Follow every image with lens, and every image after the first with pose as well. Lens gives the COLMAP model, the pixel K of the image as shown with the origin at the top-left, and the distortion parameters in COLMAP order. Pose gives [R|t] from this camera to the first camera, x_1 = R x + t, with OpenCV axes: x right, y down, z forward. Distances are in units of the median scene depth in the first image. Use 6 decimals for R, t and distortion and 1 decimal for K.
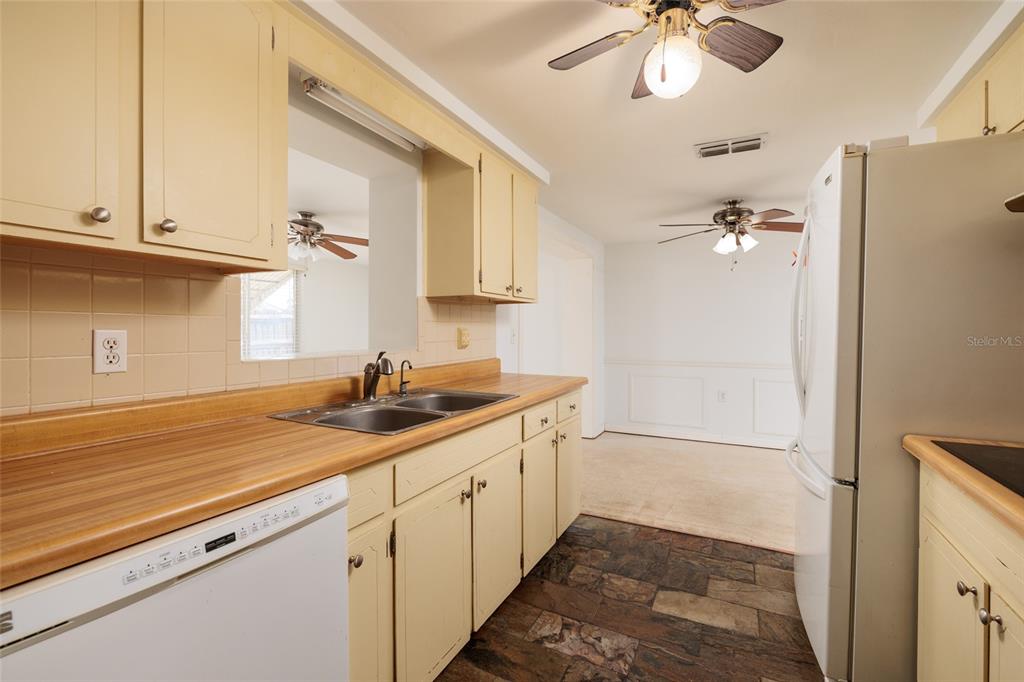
lens RADIAL K [[459.2, 0, 512.0], [0, 459.2, 341.0], [0, 0, 1]] dist [0.000559, 0.000062]
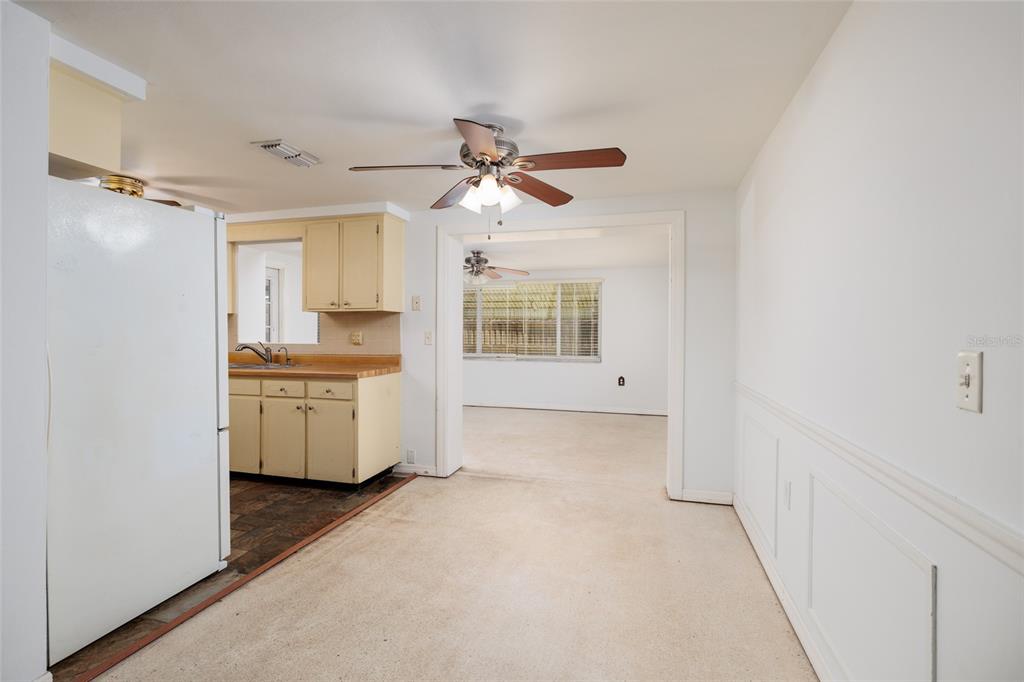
lens RADIAL K [[488.3, 0, 512.0], [0, 488.3, 341.0], [0, 0, 1]] dist [-0.000554, -0.000078]
pose [[0.170329, 0.017423, -0.985233, 1.698768], [-0.025292, 0.999592, 0.013305, -0.033821], [0.985063, 0.022652, 0.170700, 1.358461]]
